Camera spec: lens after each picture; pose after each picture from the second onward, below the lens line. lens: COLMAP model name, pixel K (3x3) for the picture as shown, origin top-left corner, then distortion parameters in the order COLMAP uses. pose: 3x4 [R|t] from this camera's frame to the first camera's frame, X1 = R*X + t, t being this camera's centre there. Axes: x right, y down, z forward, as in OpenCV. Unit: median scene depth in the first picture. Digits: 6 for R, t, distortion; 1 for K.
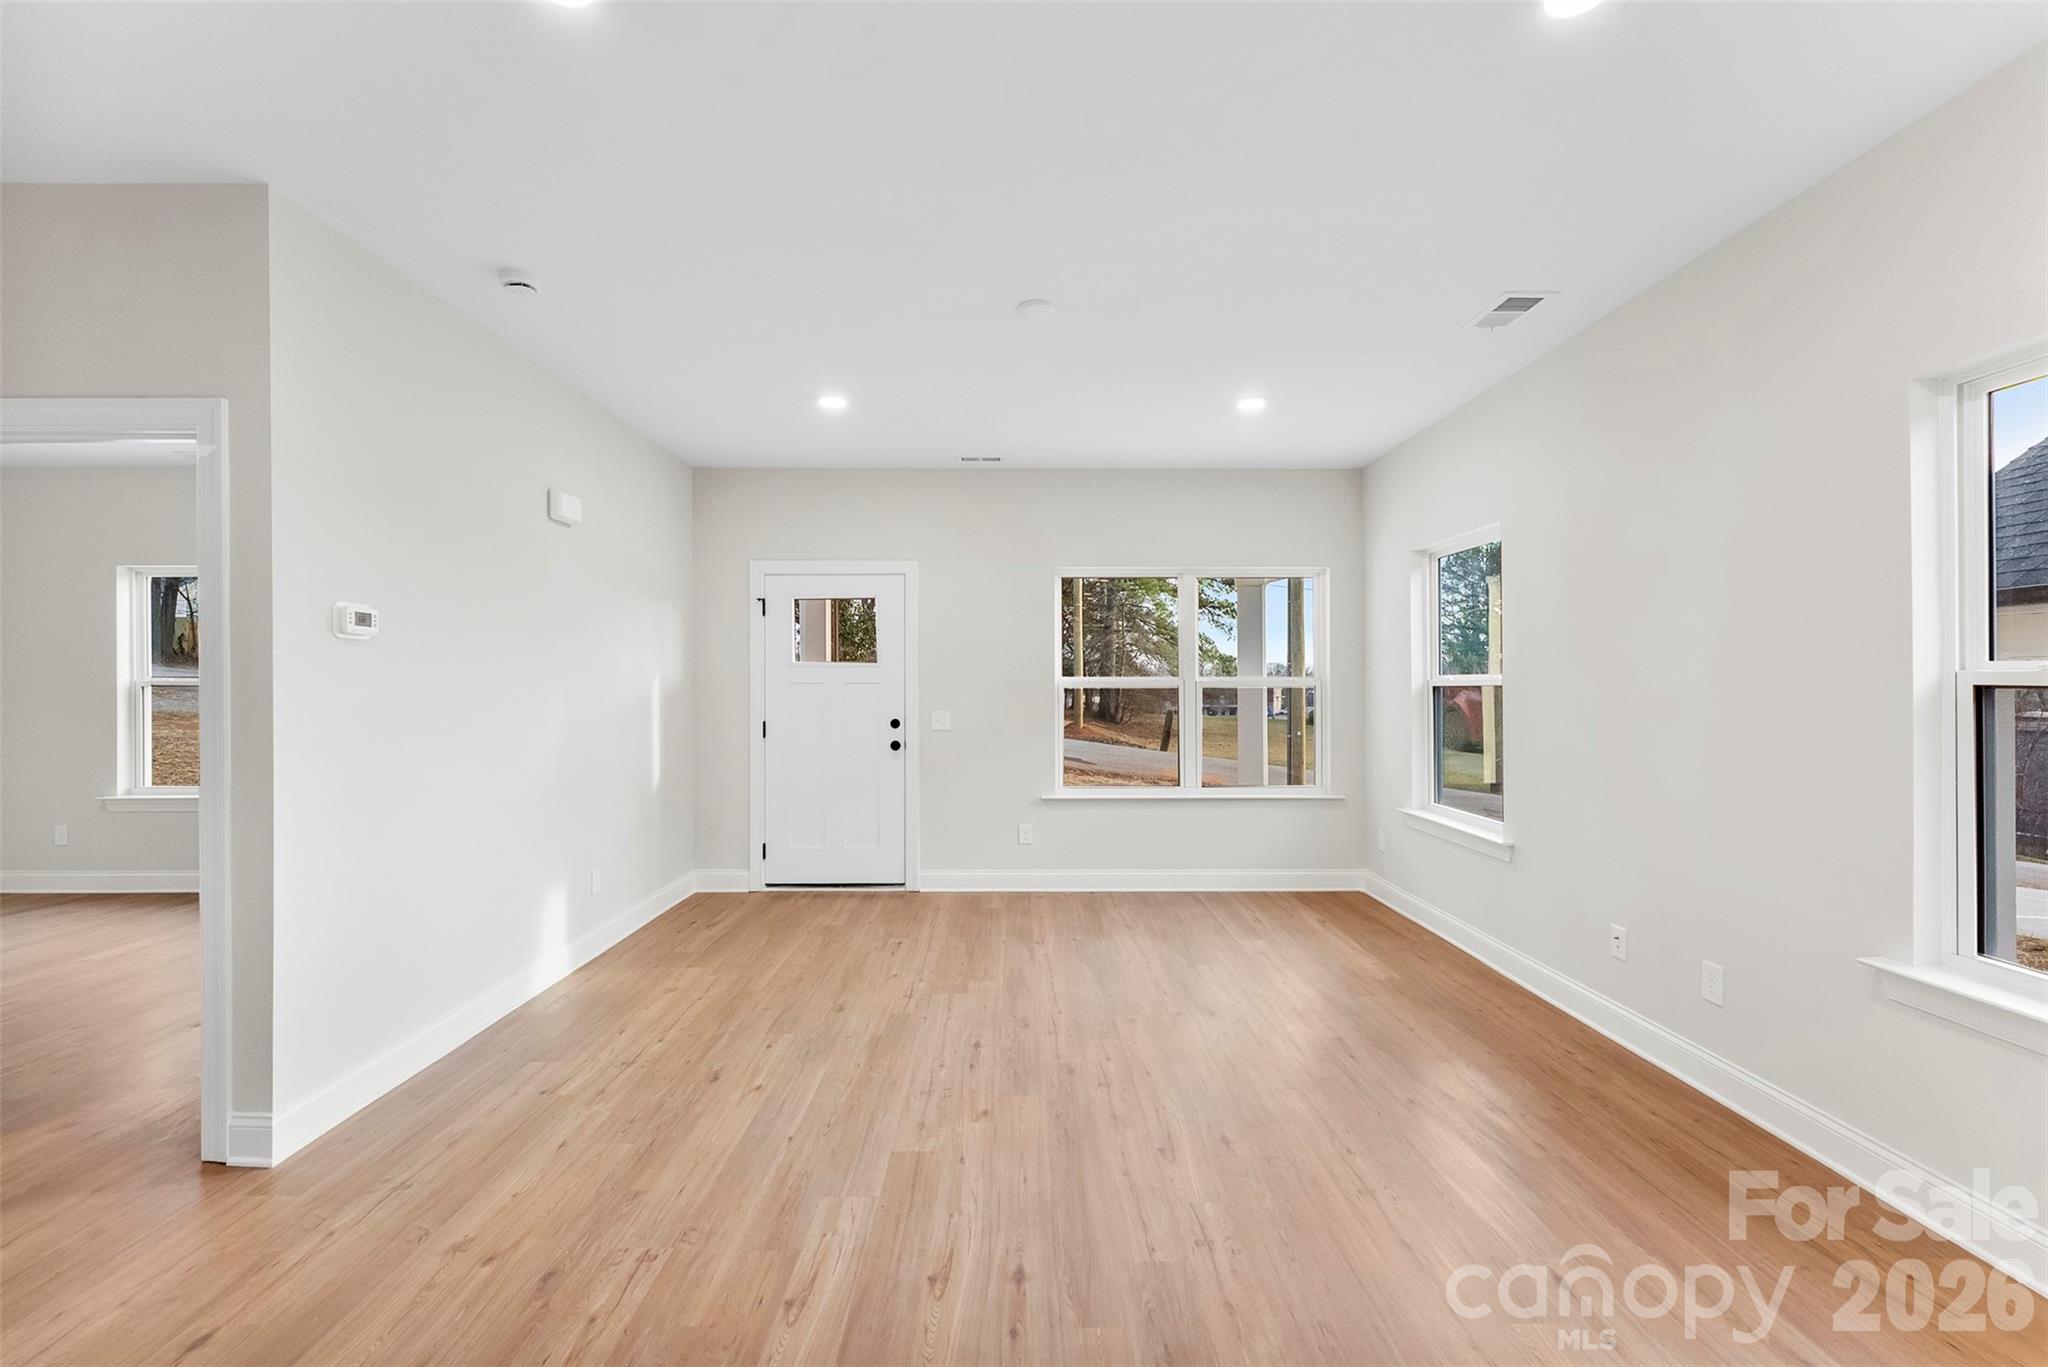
lens RADIAL K [[828.9, 0, 1034.9], [0, 828.9, 684.1], [0, 0, 1]] dist [-0.003770, -0.000161]
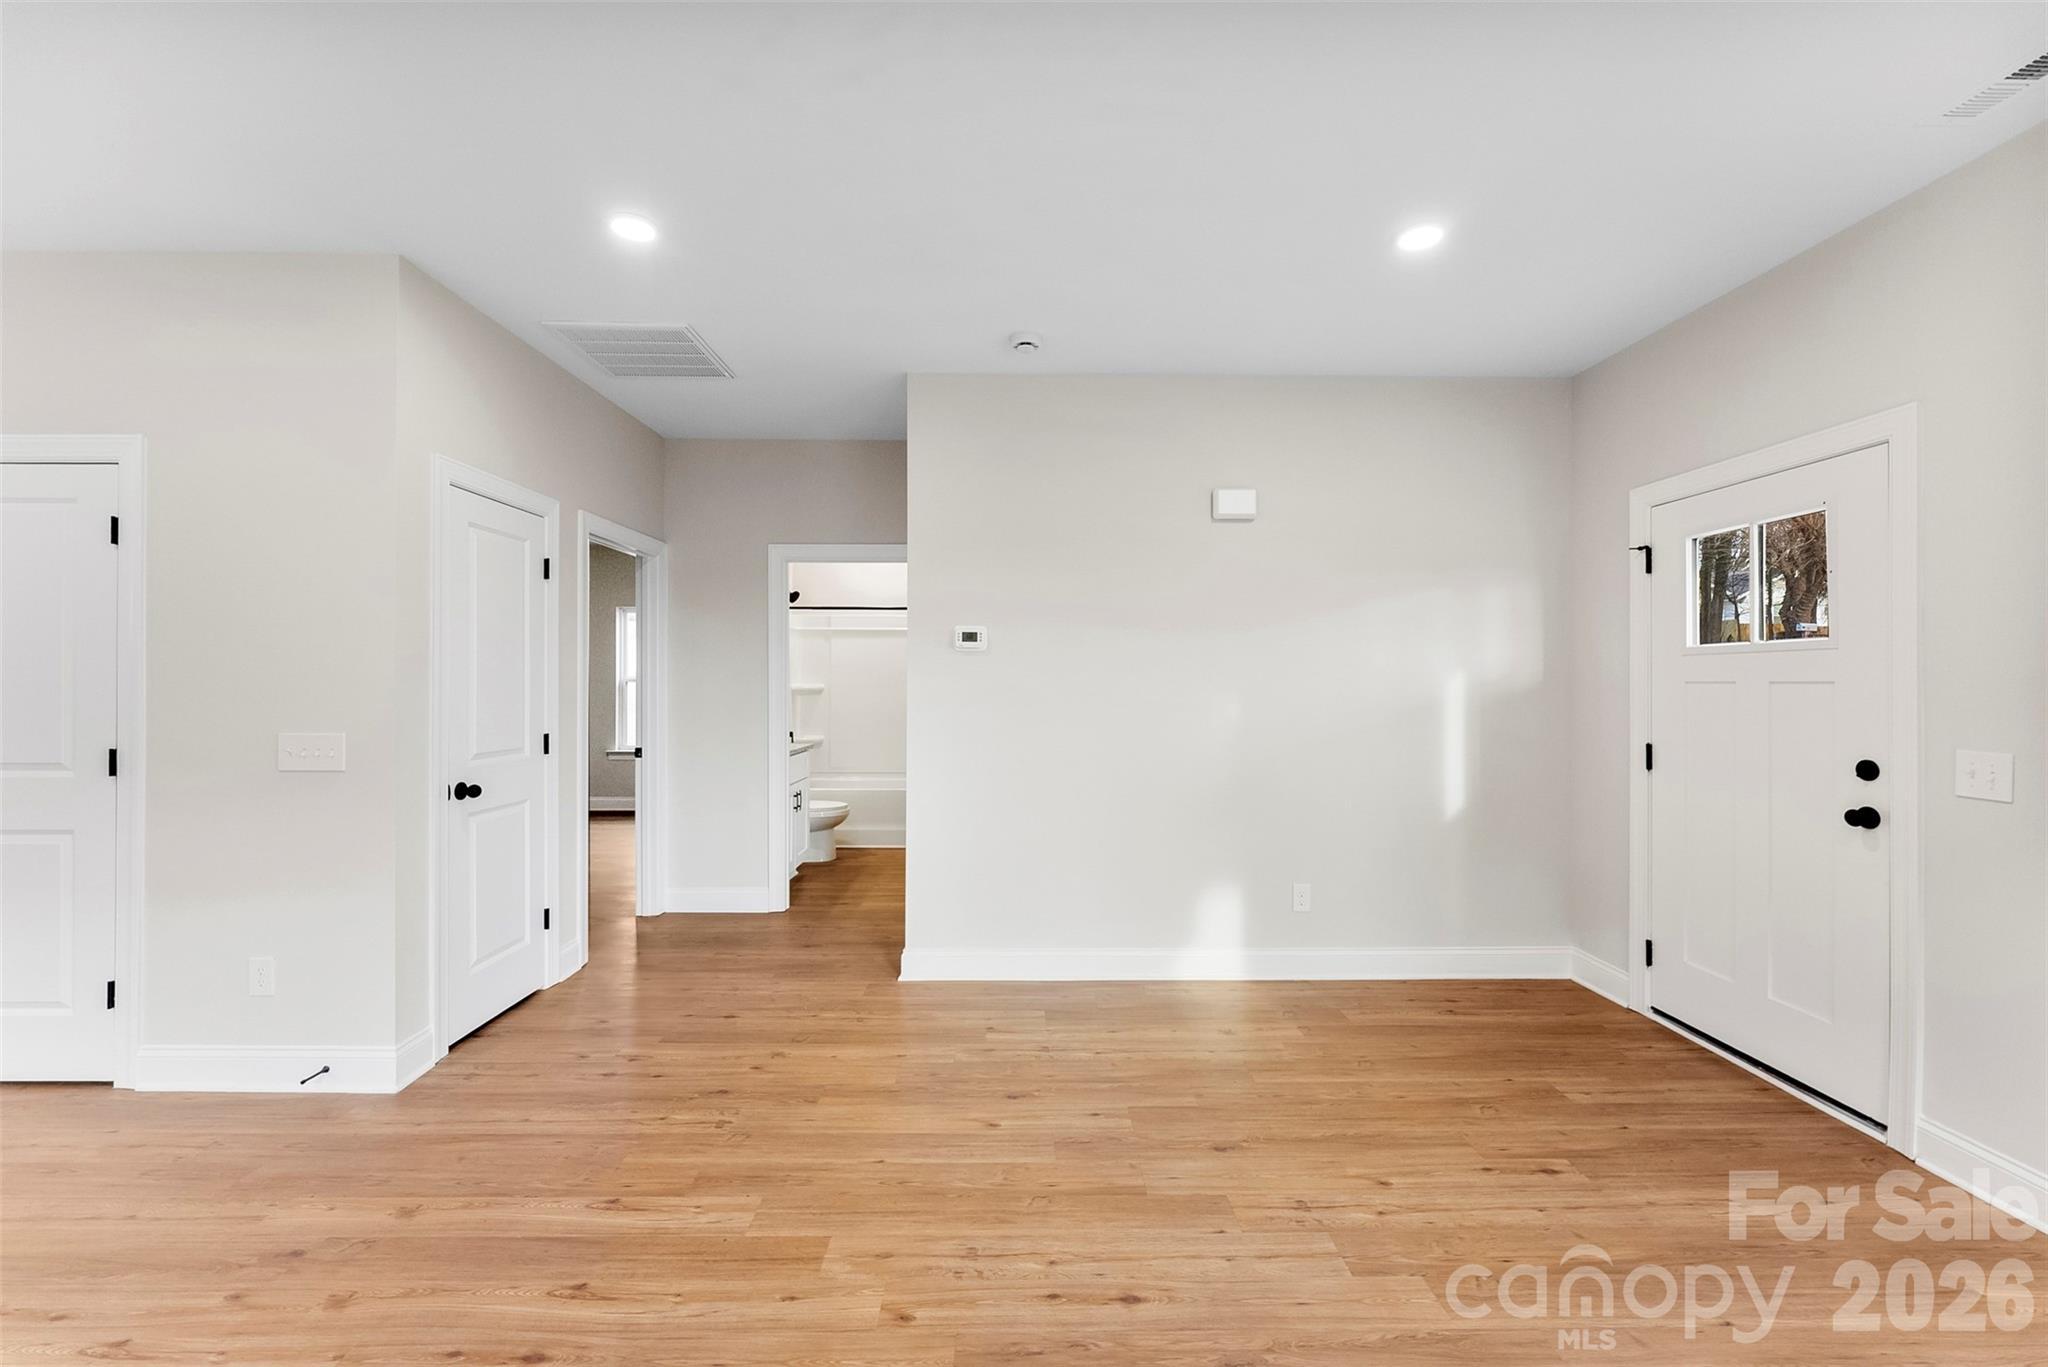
lens RADIAL K [[828.9, 0, 1019.6], [0, 828.9, 688.7], [0, 0, 1]] dist [-0.003770, -0.000161]
pose [[-0.012360, 0.008939, -0.999884, 0.578750], [-0.000818, 0.999960, 0.008950, -0.002234], [0.999923, 0.000928, -0.012352, 1.046531]]
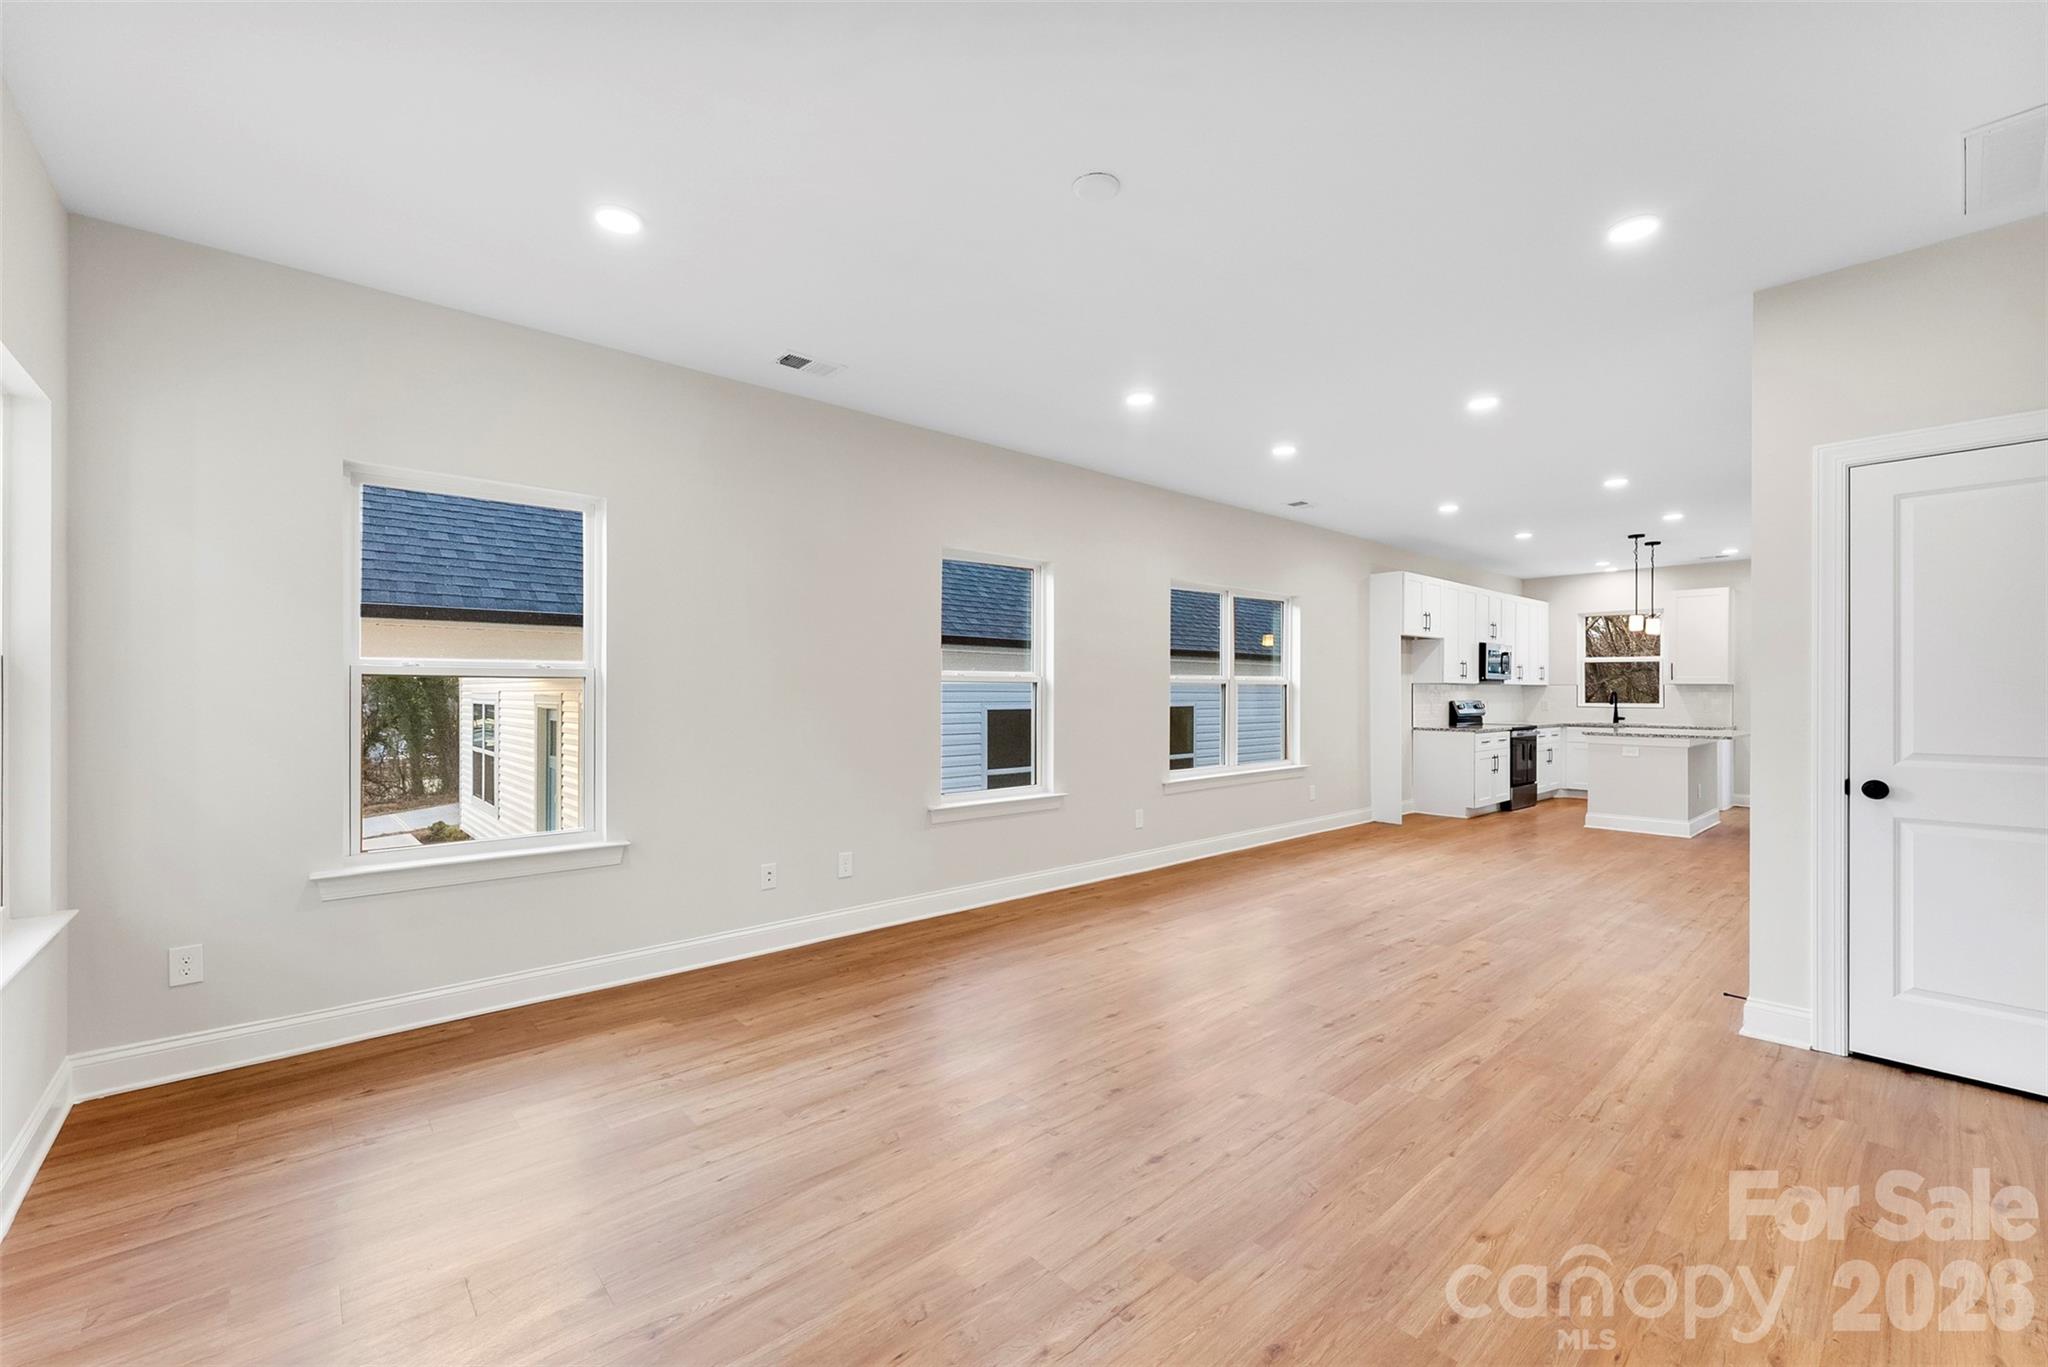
lens RADIAL K [[828.9, 0, 1017.1], [0, 828.9, 699.1], [0, 0, 1]] dist [-0.003770, -0.000161]
pose [[-0.639712, -0.006377, 0.768588, -0.620010], [-0.002275, 0.999977, 0.006404, 0.028799], [-0.768611, 0.002348, -0.639712, 1.758696]]
